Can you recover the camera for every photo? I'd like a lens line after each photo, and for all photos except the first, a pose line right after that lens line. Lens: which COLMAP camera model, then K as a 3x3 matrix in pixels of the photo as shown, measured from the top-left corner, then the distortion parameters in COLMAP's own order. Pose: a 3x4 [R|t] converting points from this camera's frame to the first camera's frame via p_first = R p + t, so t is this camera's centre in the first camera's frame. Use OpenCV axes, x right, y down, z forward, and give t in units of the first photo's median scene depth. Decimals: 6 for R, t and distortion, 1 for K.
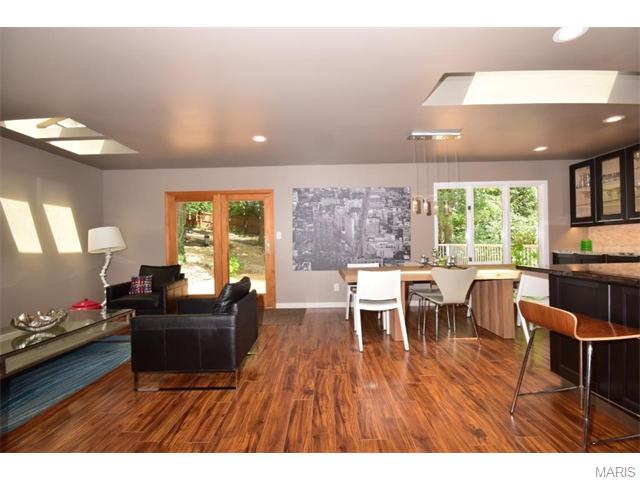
lens RADIAL K [[287.2, 0, 324.4], [0, 287.2, 241.8], [0, 0, 1]] dist [0.000040, -0.004171]
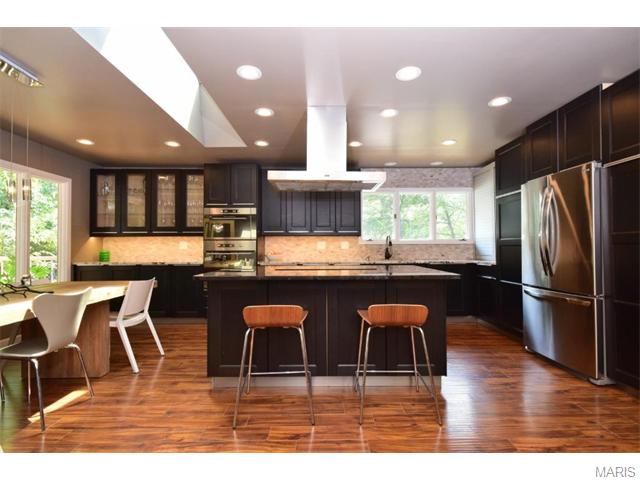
lens RADIAL K [[318.8, 0, 318.9], [0, 318.8, 244.7], [0, 0, 1]] dist [0.015479, -0.004792]
pose [[-0.041488, 0.035200, 0.998519, -0.207963], [0.002789, 0.999379, -0.035114, 0.014379], [-0.999135, 0.001328, -0.041561, 0.362835]]
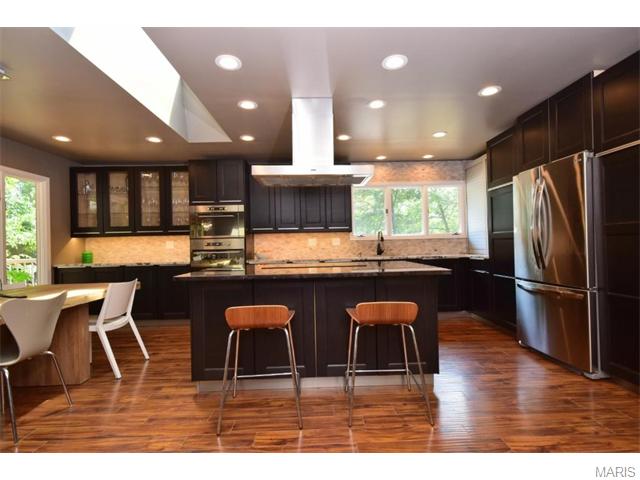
lens RADIAL K [[318.8, 0, 319.2], [0, 318.8, 245.3], [0, 0, 1]] dist [0.015479, -0.004792]
pose [[-0.056482, 0.024594, 0.998101, -0.185986], [0.022105, 0.999482, -0.023377, 0.014089], [-0.998159, 0.020743, -0.056997, 0.344778]]
